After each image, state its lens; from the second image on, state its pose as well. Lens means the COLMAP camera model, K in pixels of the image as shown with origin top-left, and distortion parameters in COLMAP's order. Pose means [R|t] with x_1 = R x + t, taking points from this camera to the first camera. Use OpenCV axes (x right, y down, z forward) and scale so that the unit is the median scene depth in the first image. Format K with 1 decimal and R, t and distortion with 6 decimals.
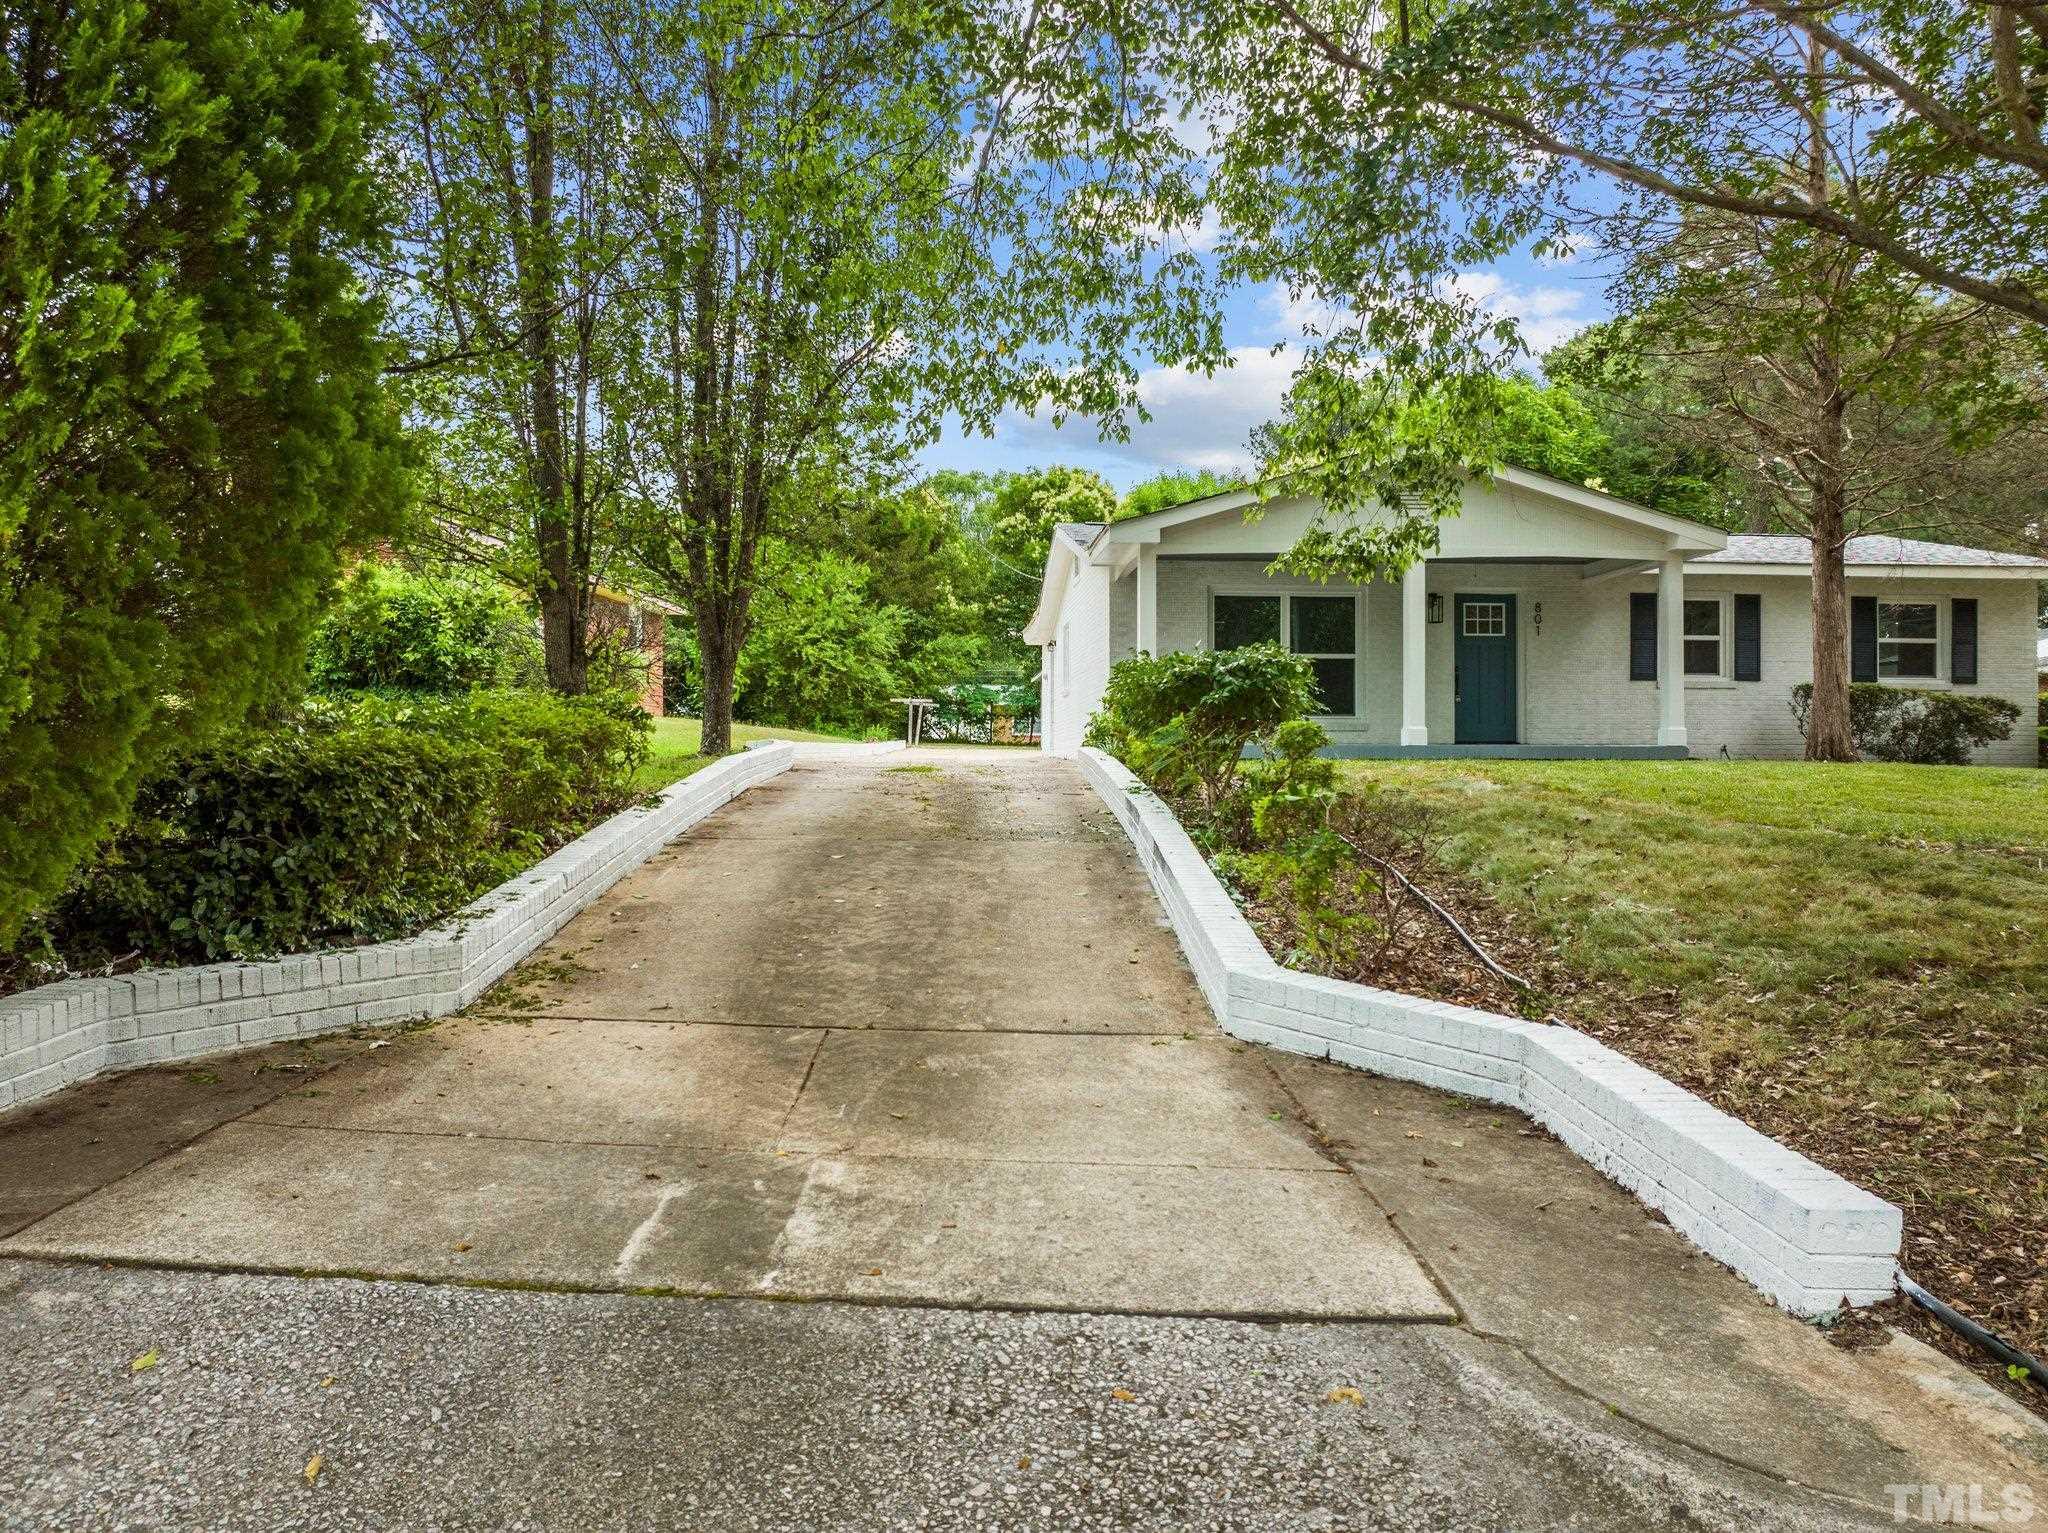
lens RADIAL K [[1460.5, 0, 1033.1], [0, 1460.5, 768.9], [0, 0, 1]] dist [-0.052370, 0.025622]
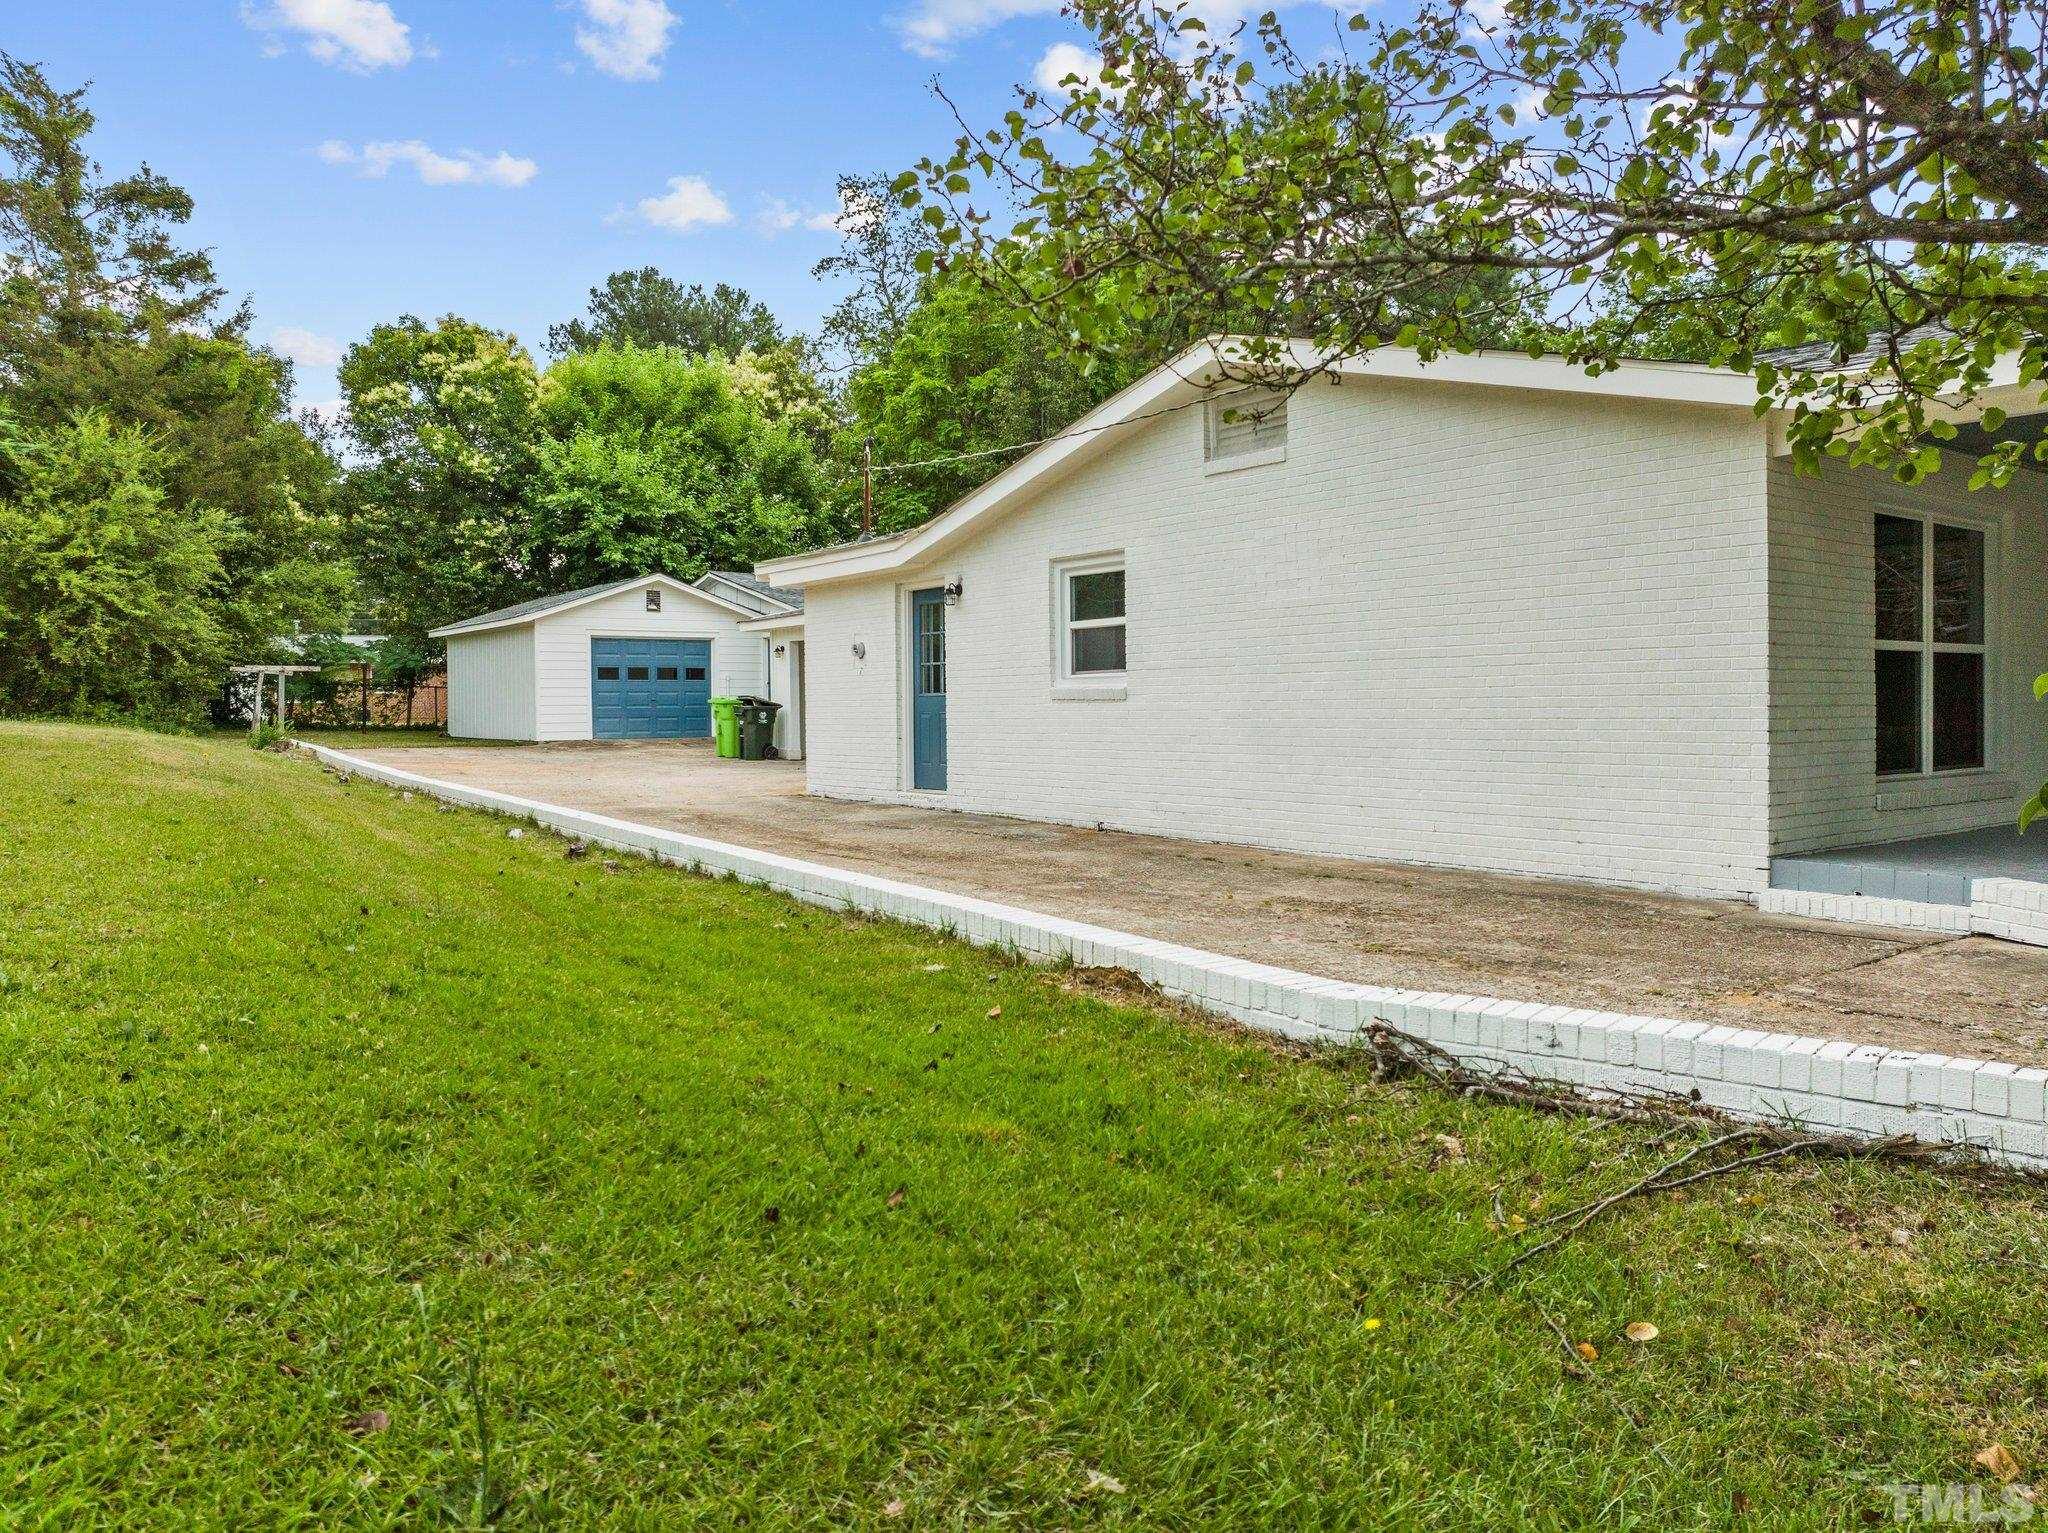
lens RADIAL K [[1460.5, 0, 1019.5], [0, 1460.5, 749.6], [0, 0, 1]] dist [-0.052370, 0.025622]
pose [[0.850119, -0.022477, 0.526111, -0.121387], [0.009699, 0.999587, 0.027033, -0.023197], [-0.526502, -0.017878, 0.849986, 0.291747]]
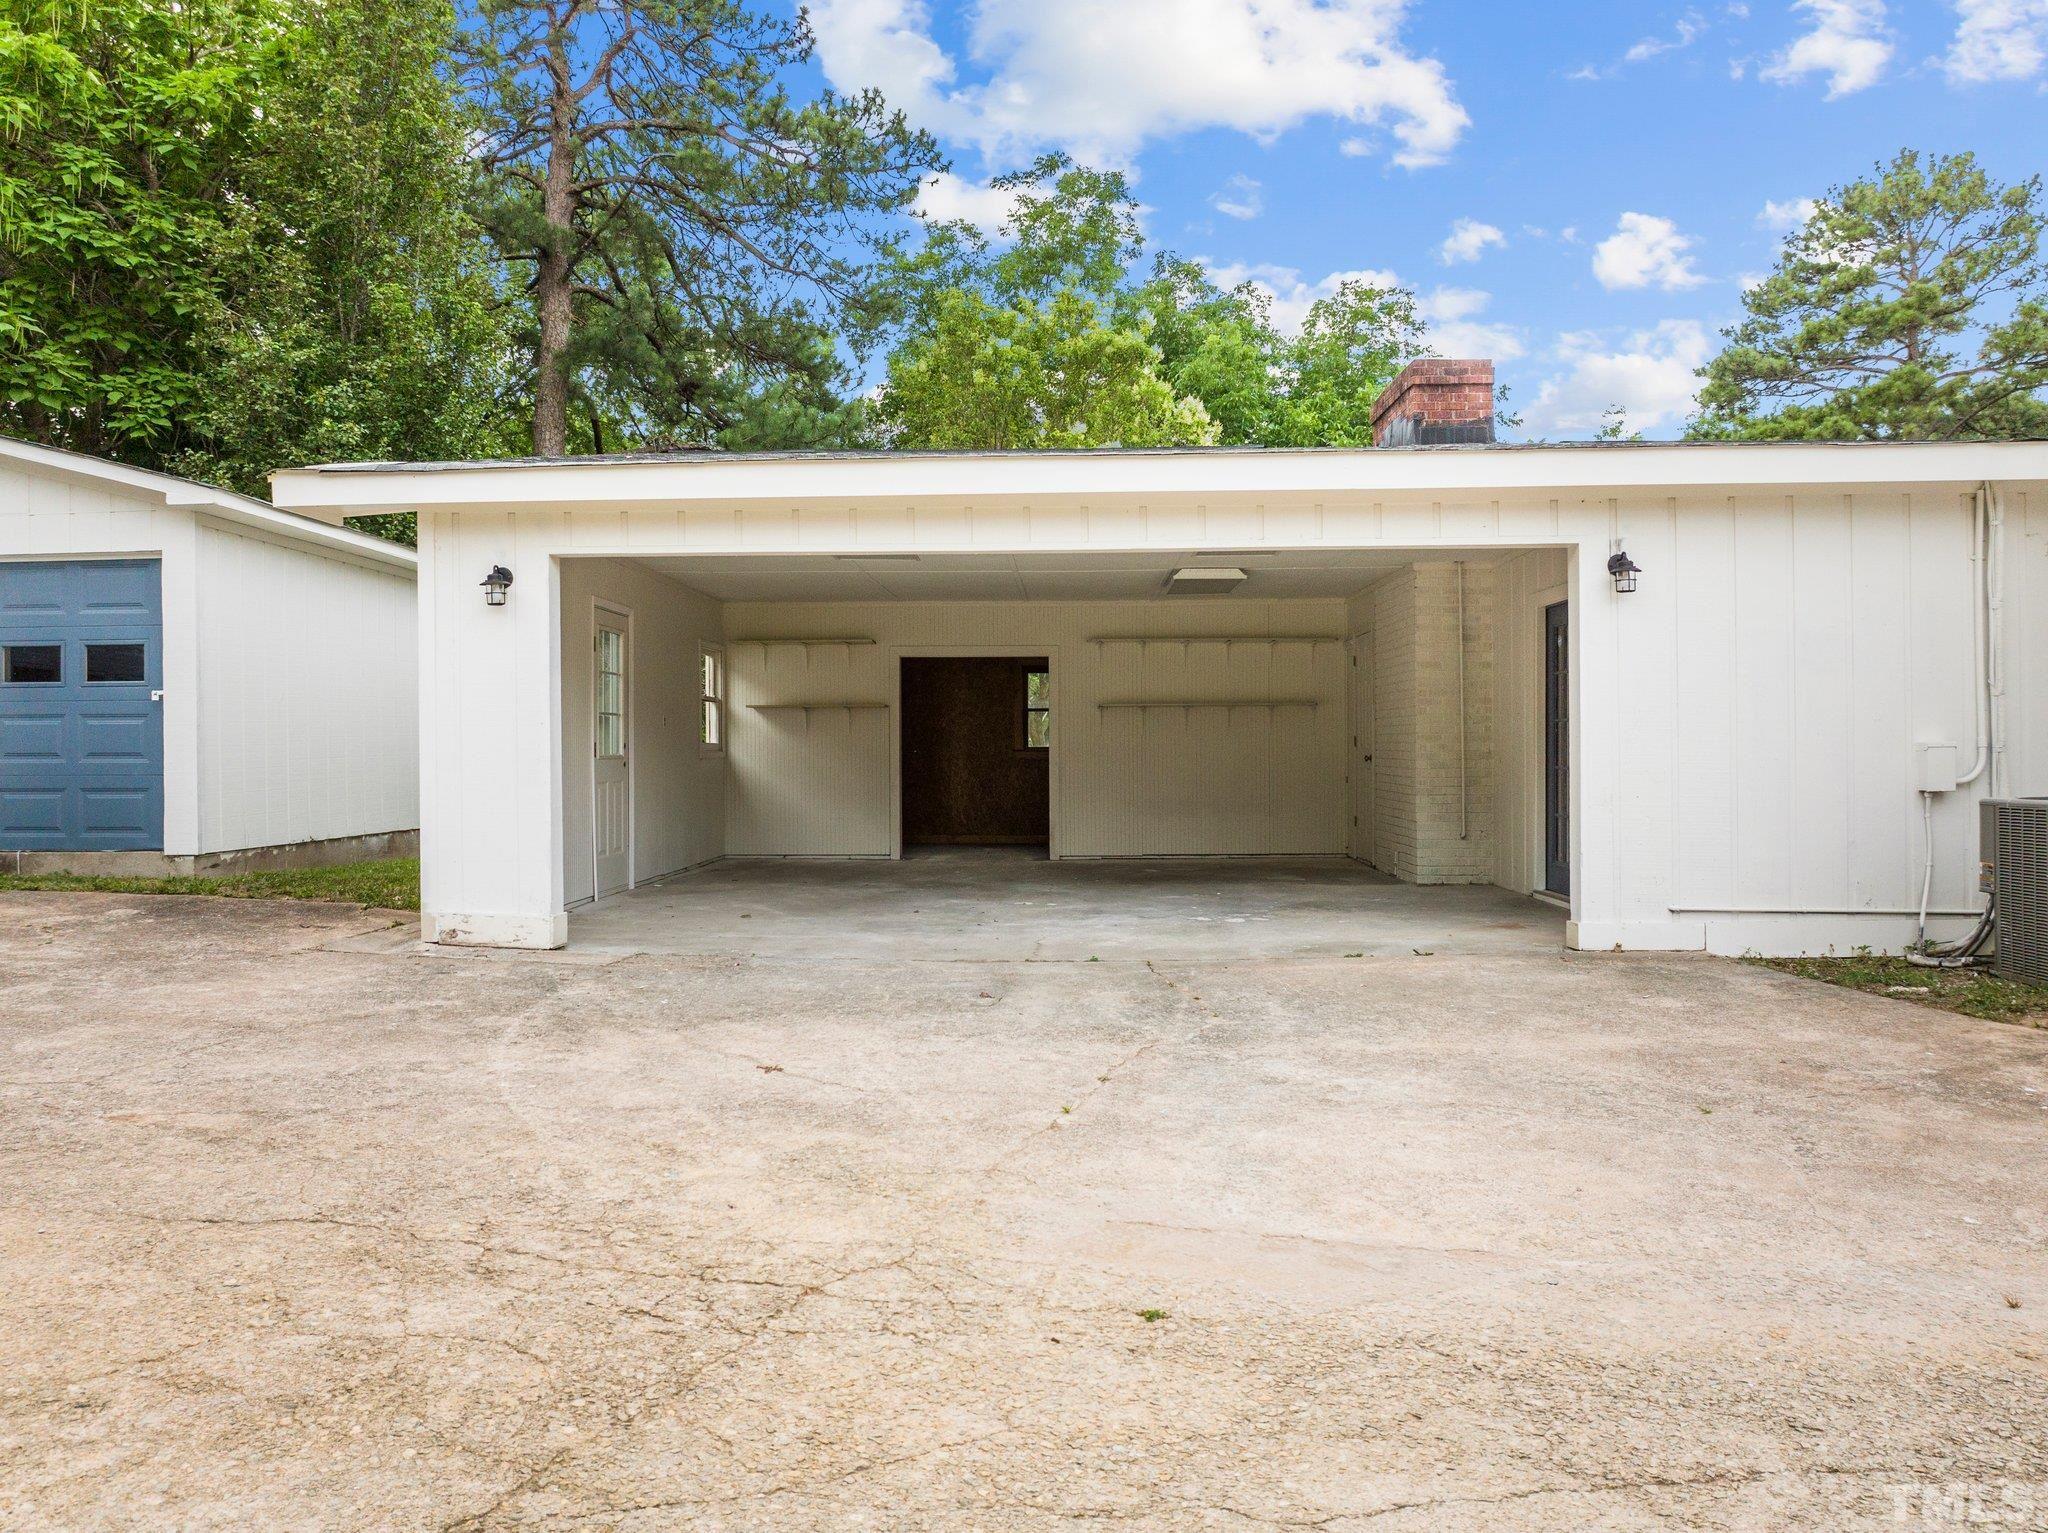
lens RADIAL K [[1460.5, 0, 1026.0], [0, 1460.5, 758.2], [0, 0, 1]] dist [-0.052370, 0.025622]
pose [[0.117210, -0.006296, 0.993087, -0.067713], [0.004845, 0.999972, 0.005768, -0.027317], [-0.993095, 0.004136, 0.117238, 0.686664]]
